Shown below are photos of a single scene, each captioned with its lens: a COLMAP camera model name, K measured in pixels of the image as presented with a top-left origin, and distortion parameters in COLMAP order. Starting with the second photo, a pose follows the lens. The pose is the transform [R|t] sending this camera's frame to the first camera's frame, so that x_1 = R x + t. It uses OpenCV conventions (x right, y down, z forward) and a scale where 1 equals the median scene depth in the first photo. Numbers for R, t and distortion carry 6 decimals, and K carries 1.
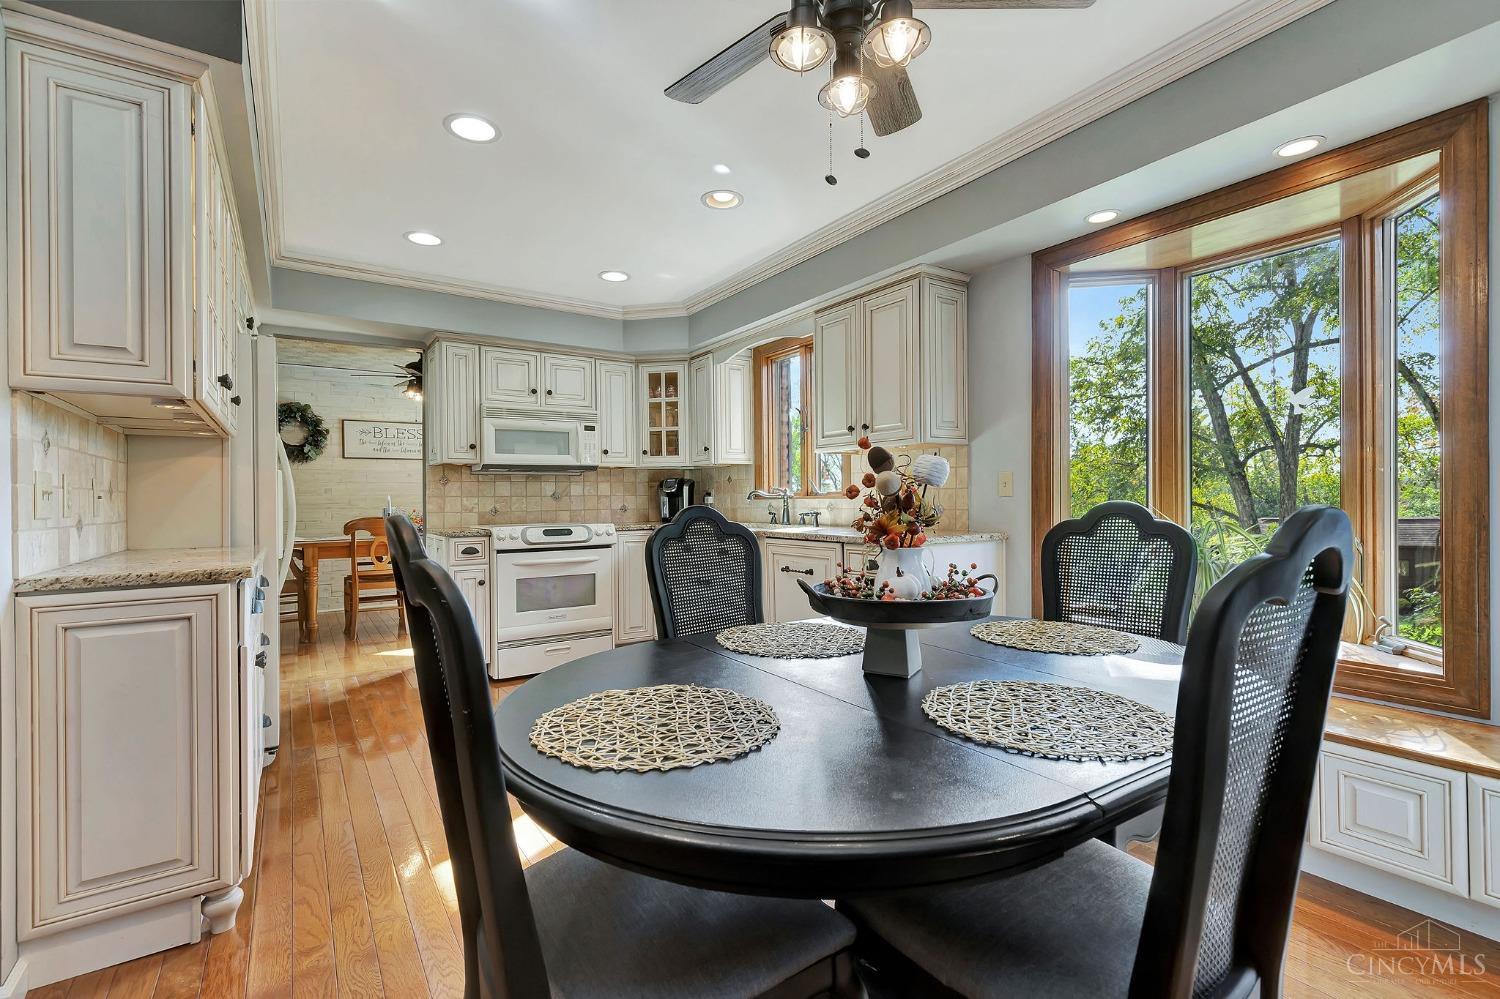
lens RADIAL K [[675.3, 0, 750.0], [0, 675.3, 499.5], [0, 0, 1]] dist [-0.000040, 0.000149]
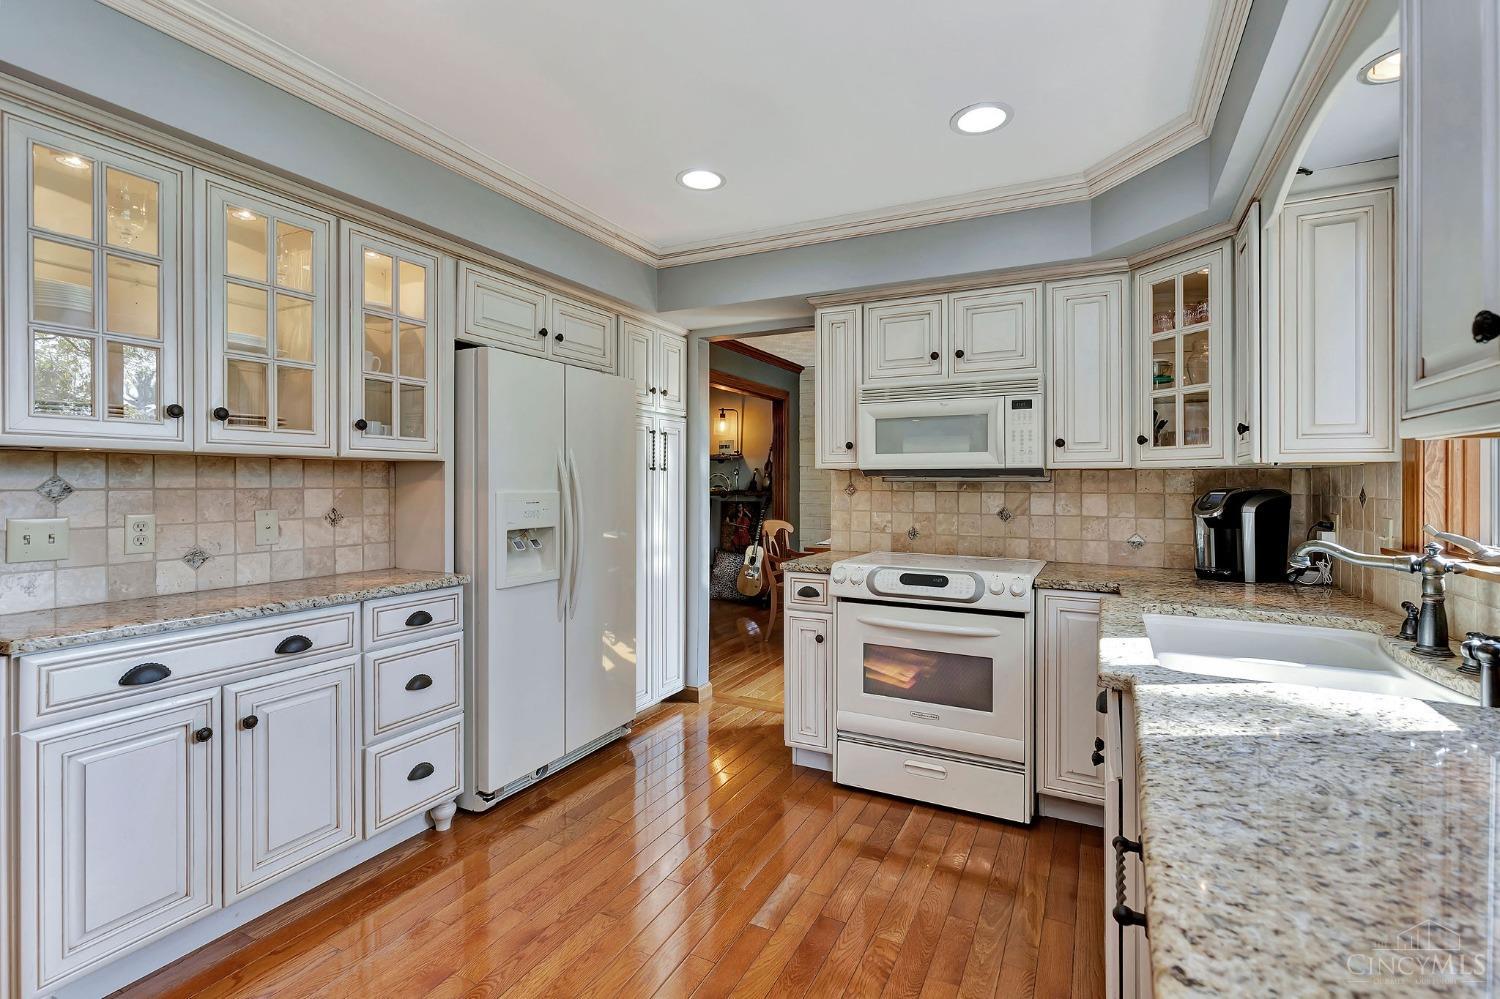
lens RADIAL K [[681.6, 0, 751.3], [0, 681.6, 485.3], [0, 0, 1]] dist [0.001943, 0.000508]
pose [[0.478915, 0.017191, -0.877693, 0.167915], [-0.009580, 0.999851, 0.014356, -0.041324], [0.877809, 0.001533, 0.479008, 0.506892]]
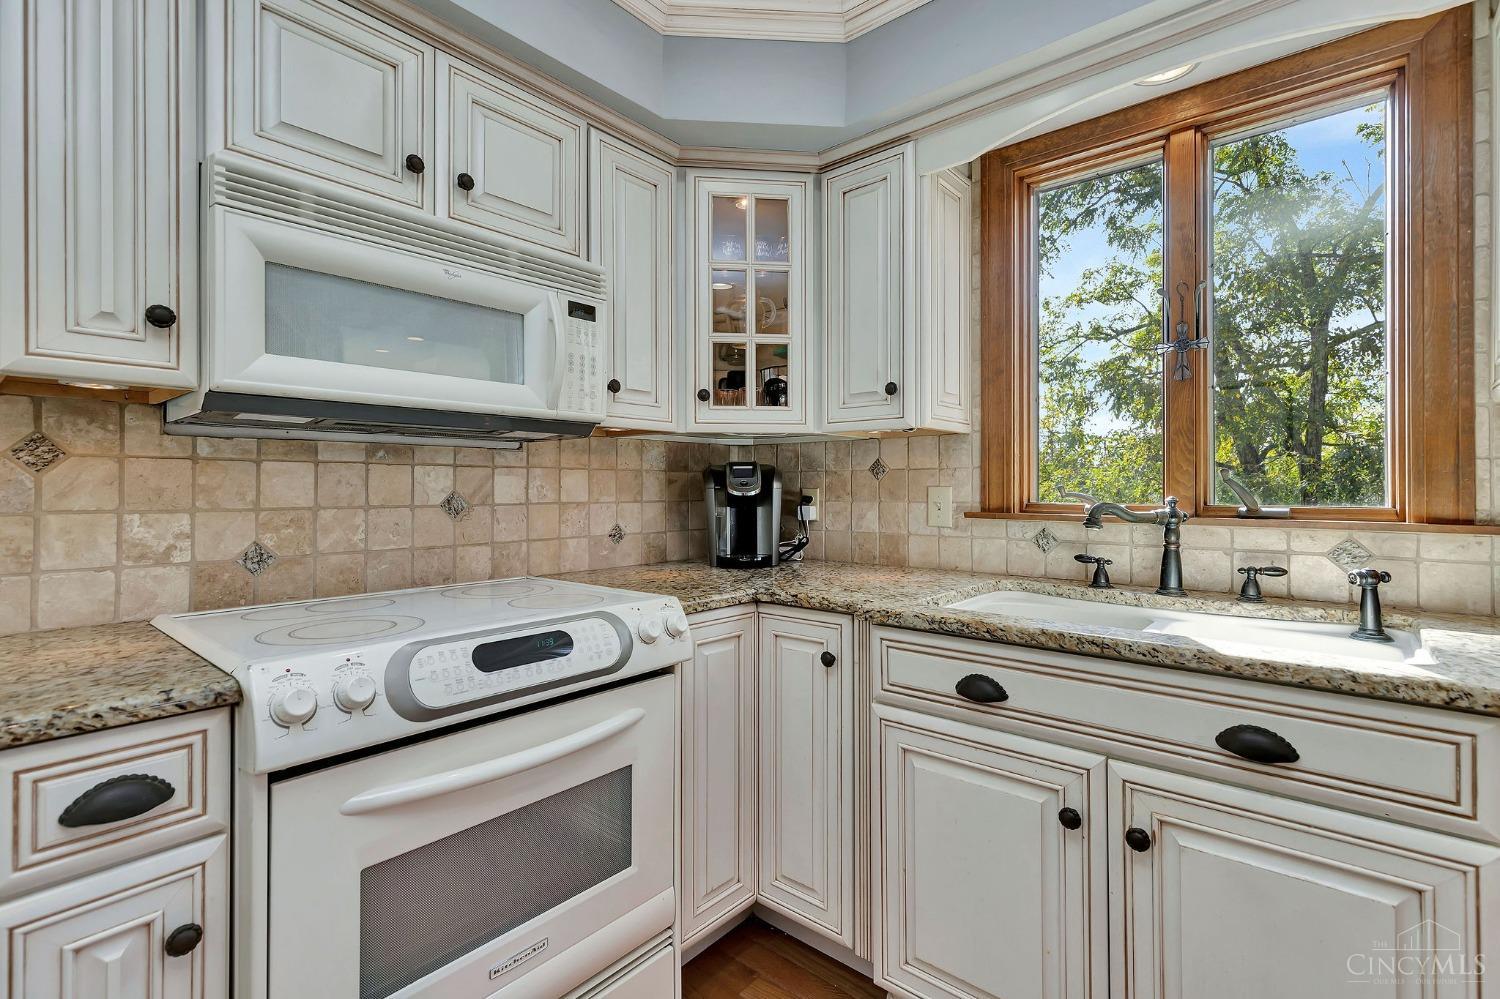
lens RADIAL K [[681.6, 0, 751.3], [0, 681.6, 485.3], [0, 0, 1]] dist [0.001943, 0.000508]
pose [[0.962518, 0.013402, 0.270886, -0.245289], [-0.012091, 0.999906, -0.006507, -0.015985], [-0.270948, 0.002987, 0.962589, 0.638701]]
